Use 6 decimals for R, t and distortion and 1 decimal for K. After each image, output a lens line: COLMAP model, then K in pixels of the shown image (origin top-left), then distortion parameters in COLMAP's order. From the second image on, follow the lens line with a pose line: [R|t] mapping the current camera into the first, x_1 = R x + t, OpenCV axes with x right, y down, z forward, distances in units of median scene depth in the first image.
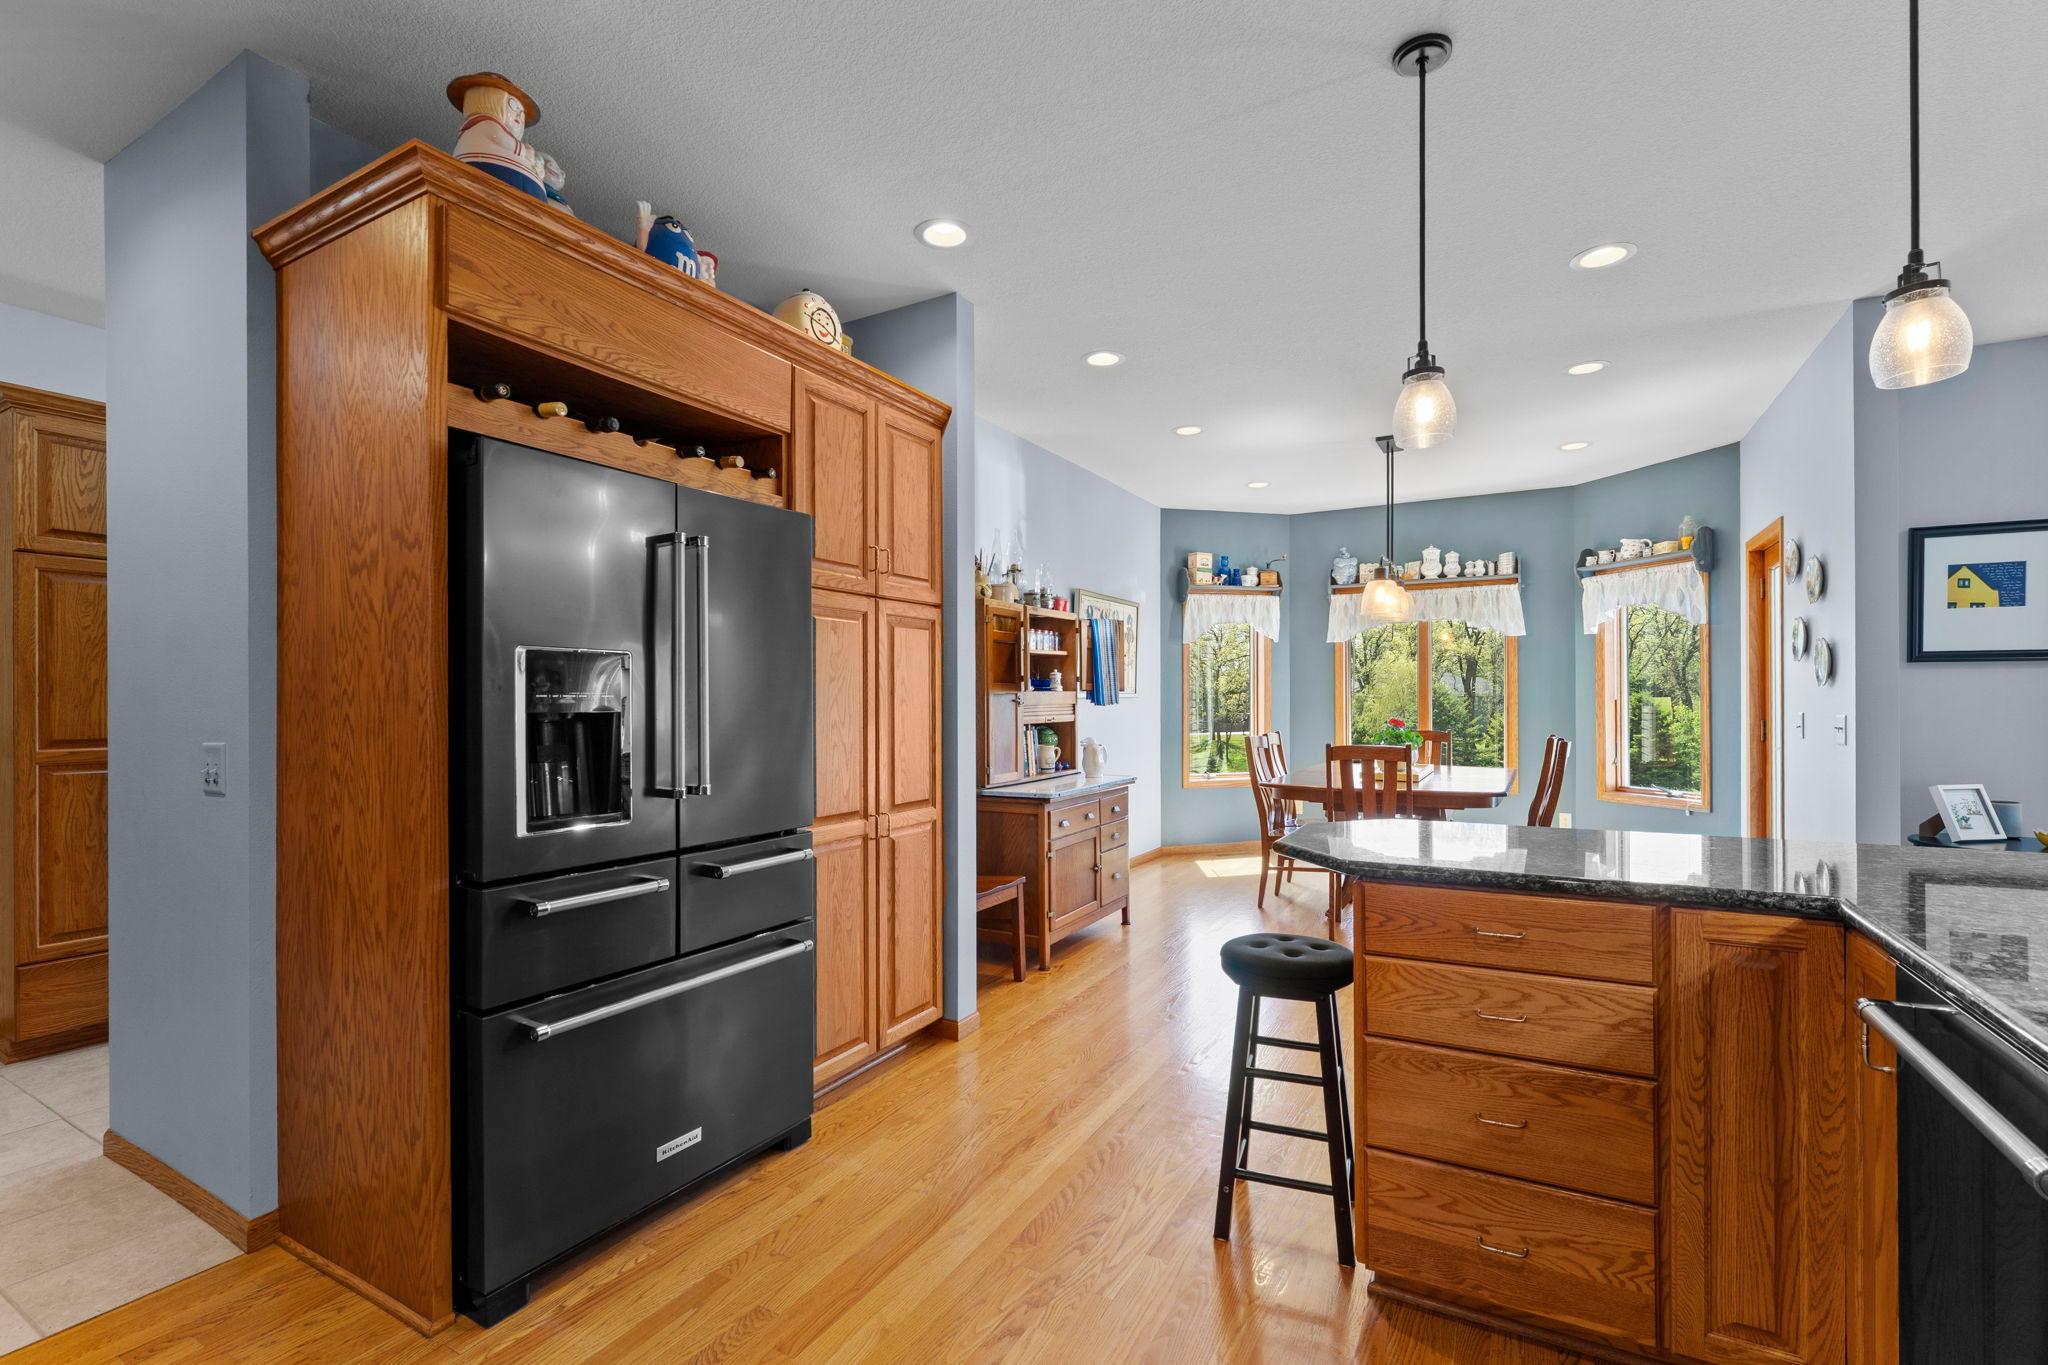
lens RADIAL K [[906.4, 0, 1032.2], [0, 906.4, 692.7], [0, 0, 1]] dist [-0.000050, 0.000044]
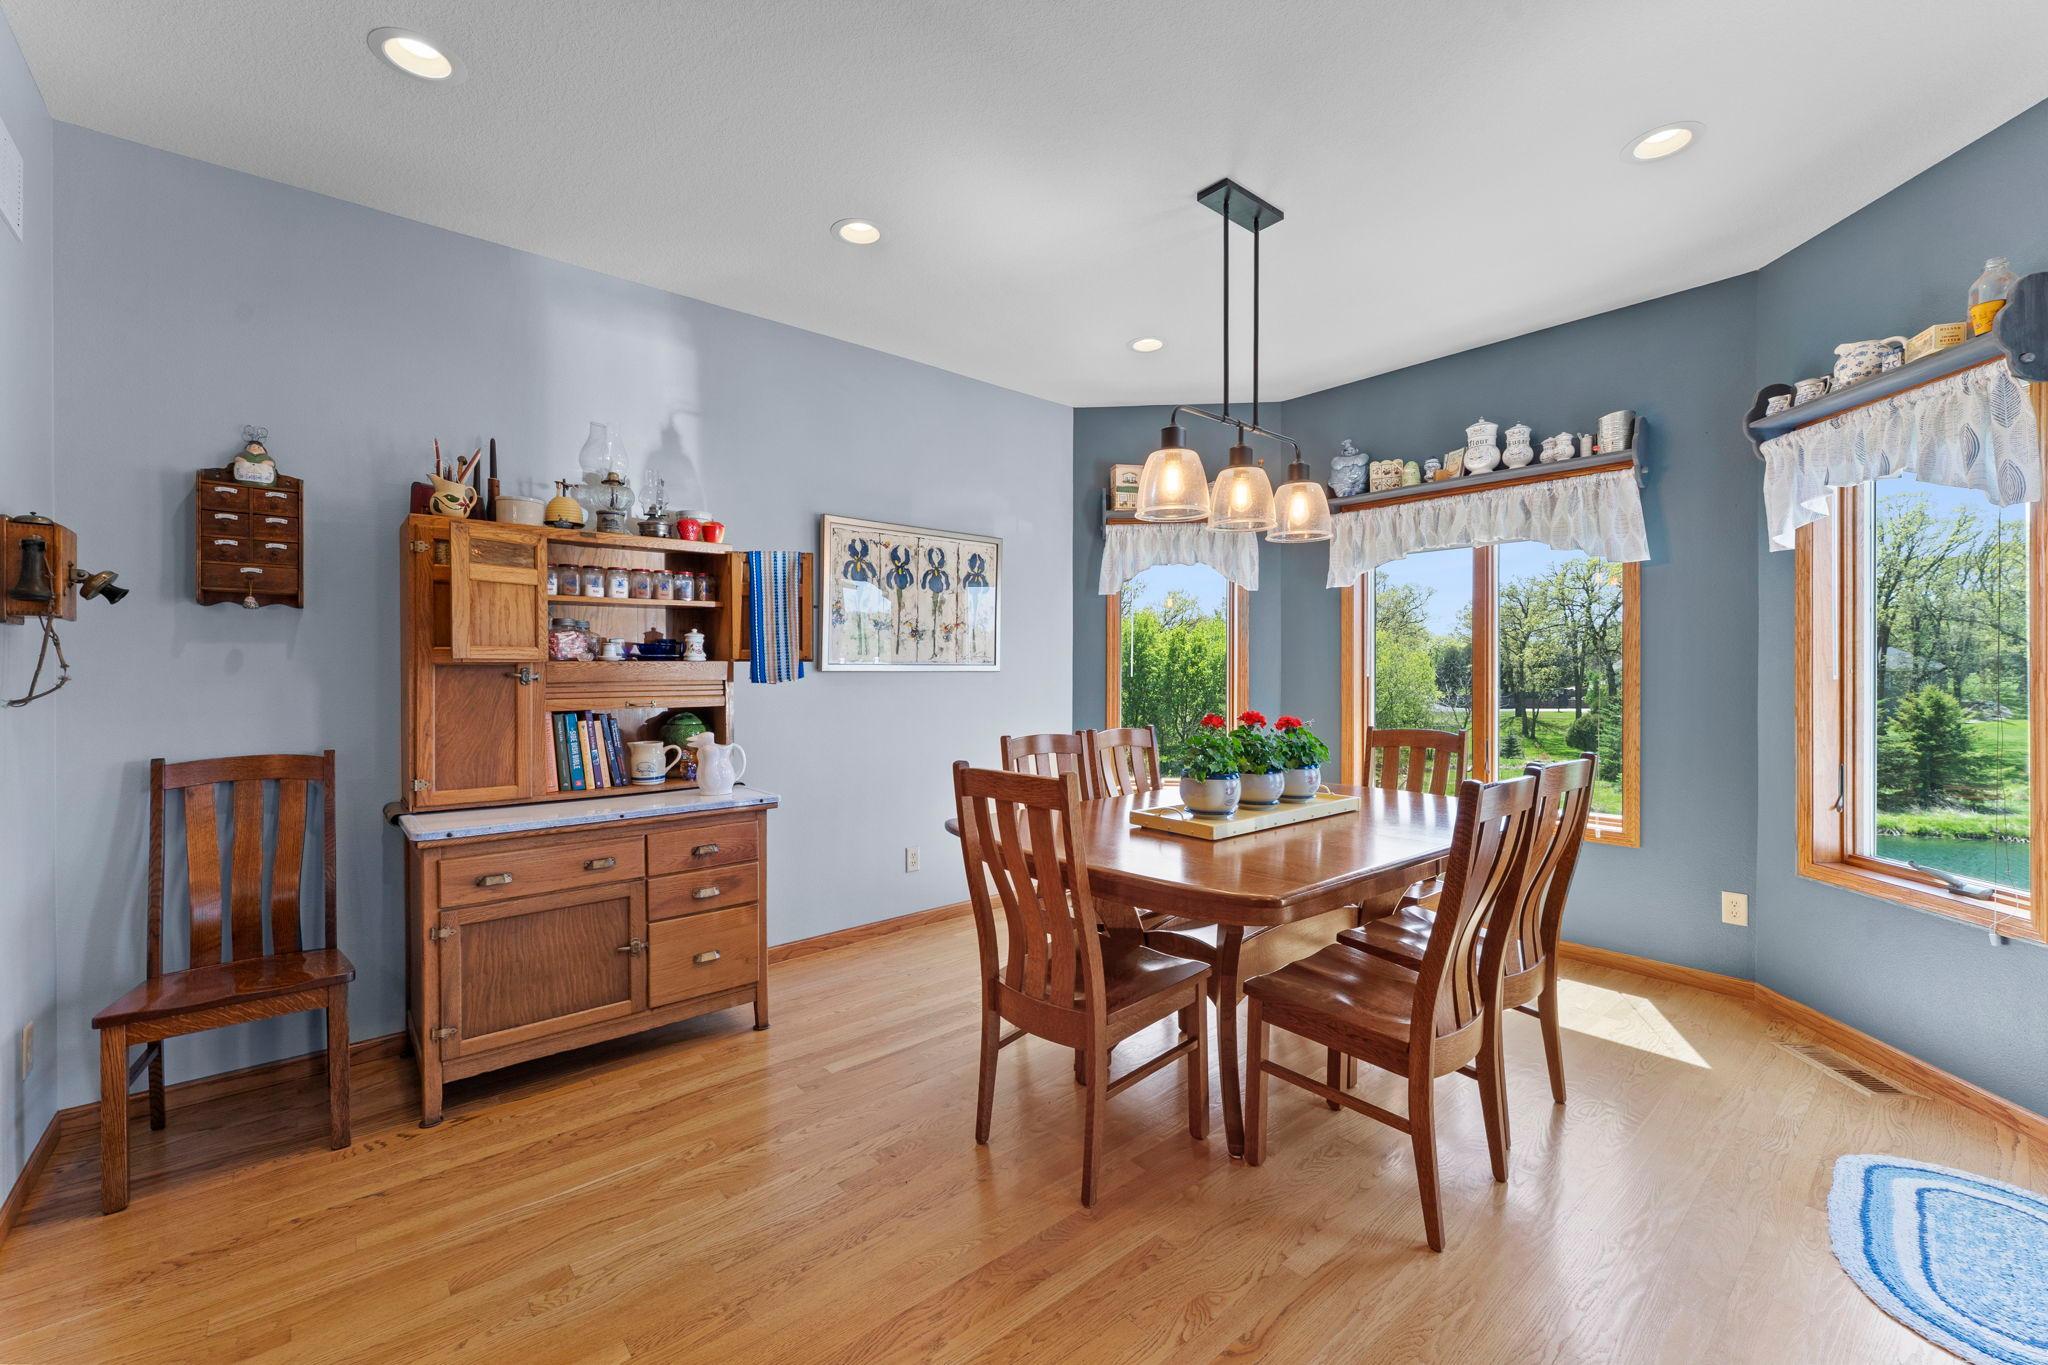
lens RADIAL K [[835.6, 0, 1019.6], [0, 835.6, 669.2], [0, 0, 1]] dist [-0.001248, -0.000427]
pose [[0.936251, 0.003202, -0.351318, 0.380840], [-0.001452, 0.999985, 0.005243, 0.000431], [0.351330, -0.004399, 0.936241, 0.411330]]
